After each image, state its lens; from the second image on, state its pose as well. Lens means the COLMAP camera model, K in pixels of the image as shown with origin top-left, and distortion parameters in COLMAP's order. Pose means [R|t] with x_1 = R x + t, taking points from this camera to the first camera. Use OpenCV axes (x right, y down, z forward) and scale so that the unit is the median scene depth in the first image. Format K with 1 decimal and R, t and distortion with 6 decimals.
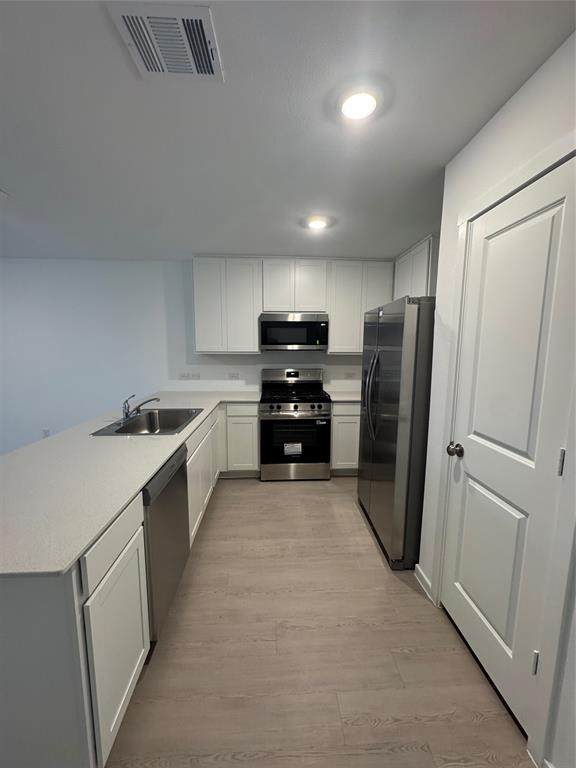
lens RADIAL K [[310.9, 0, 288.0], [0, 310.9, 384.0], [0, 0, 1]] dist [-0.001385, -0.000299]
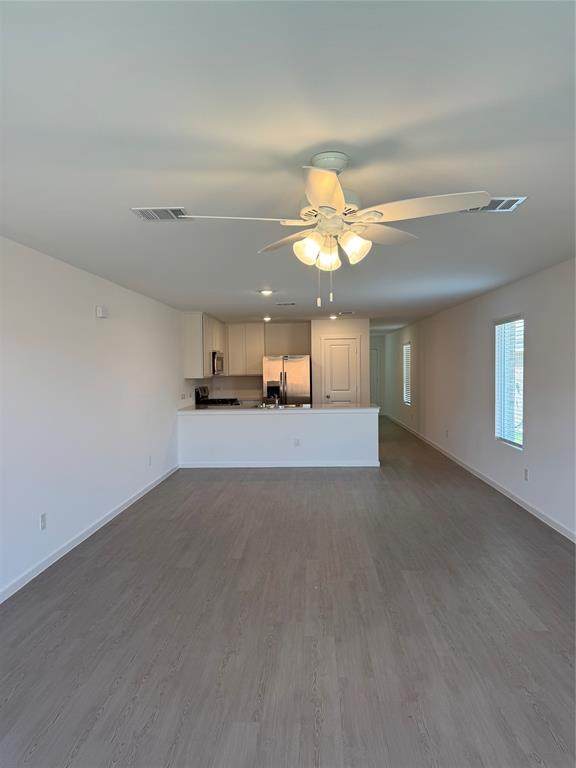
lens RADIAL K [[551.1, 0, 290.5], [0, 551.1, 385.5], [0, 0, 1]] dist [0.029560, -0.000584]
pose [[0.091528, -0.044055, 0.994828, -3.421464], [0.134742, 0.990381, 0.031461, -0.108775], [-0.986644, 0.131165, 0.096583, 0.425200]]
